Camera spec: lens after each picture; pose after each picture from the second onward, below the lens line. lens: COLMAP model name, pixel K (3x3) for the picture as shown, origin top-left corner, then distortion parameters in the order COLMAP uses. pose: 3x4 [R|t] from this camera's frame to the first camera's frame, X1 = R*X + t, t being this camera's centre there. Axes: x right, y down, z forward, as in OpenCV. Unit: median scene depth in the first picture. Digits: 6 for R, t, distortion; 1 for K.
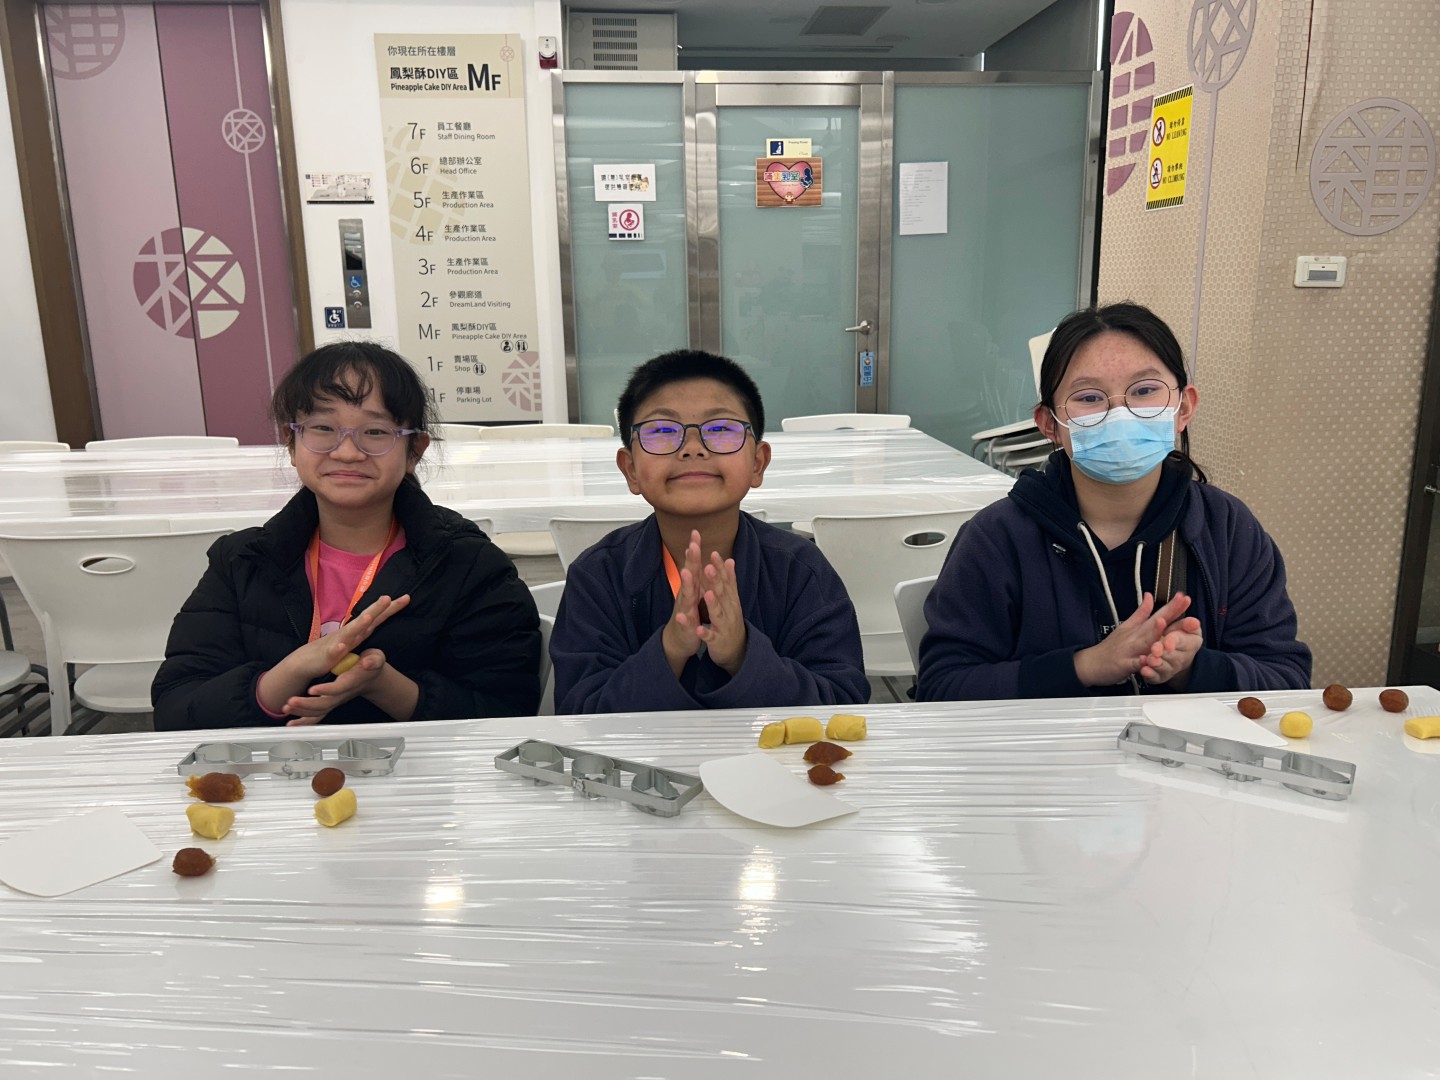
lens RADIAL K [[1102.5, 0, 713.5], [0, 1102.5, 537.7], [0, 0, 1]] dist [0.040888, -0.041191]
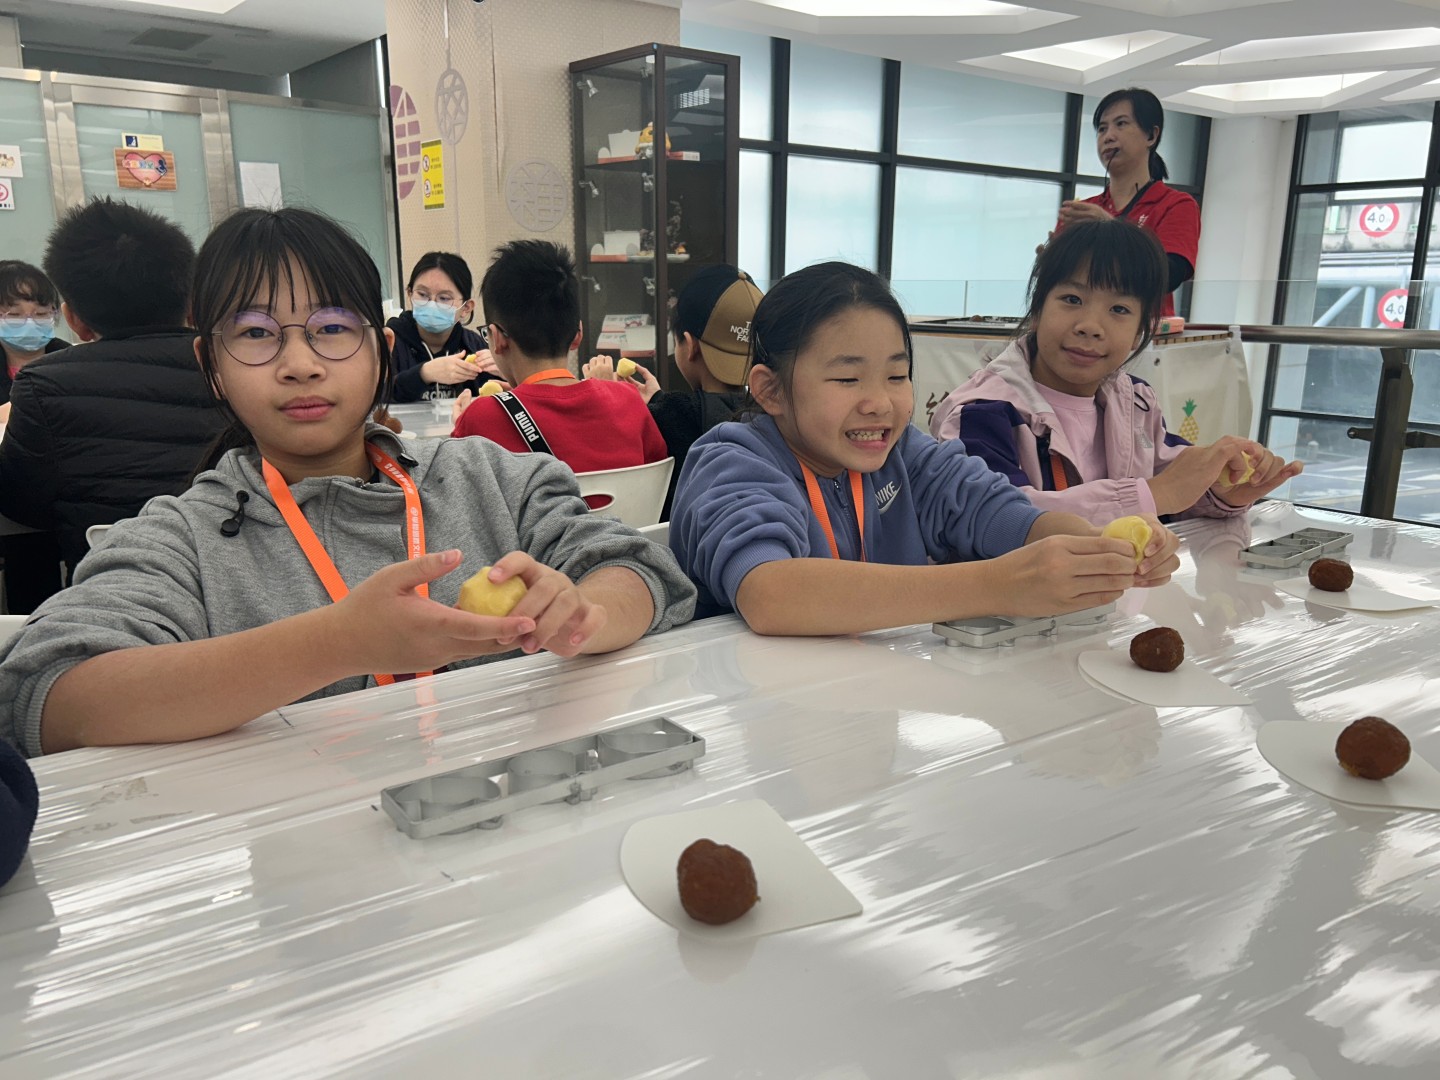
lens RADIAL K [[1102.5, 0, 715.4], [0, 1102.5, 529.5], [0, 0, 1]] dist [0.040888, -0.041191]
pose [[0.828550, -0.102274, 0.550496, -0.132092], [0.103952, 0.994181, 0.028246, 0.111849], [-0.550181, 0.033822, 0.834360, -0.380623]]
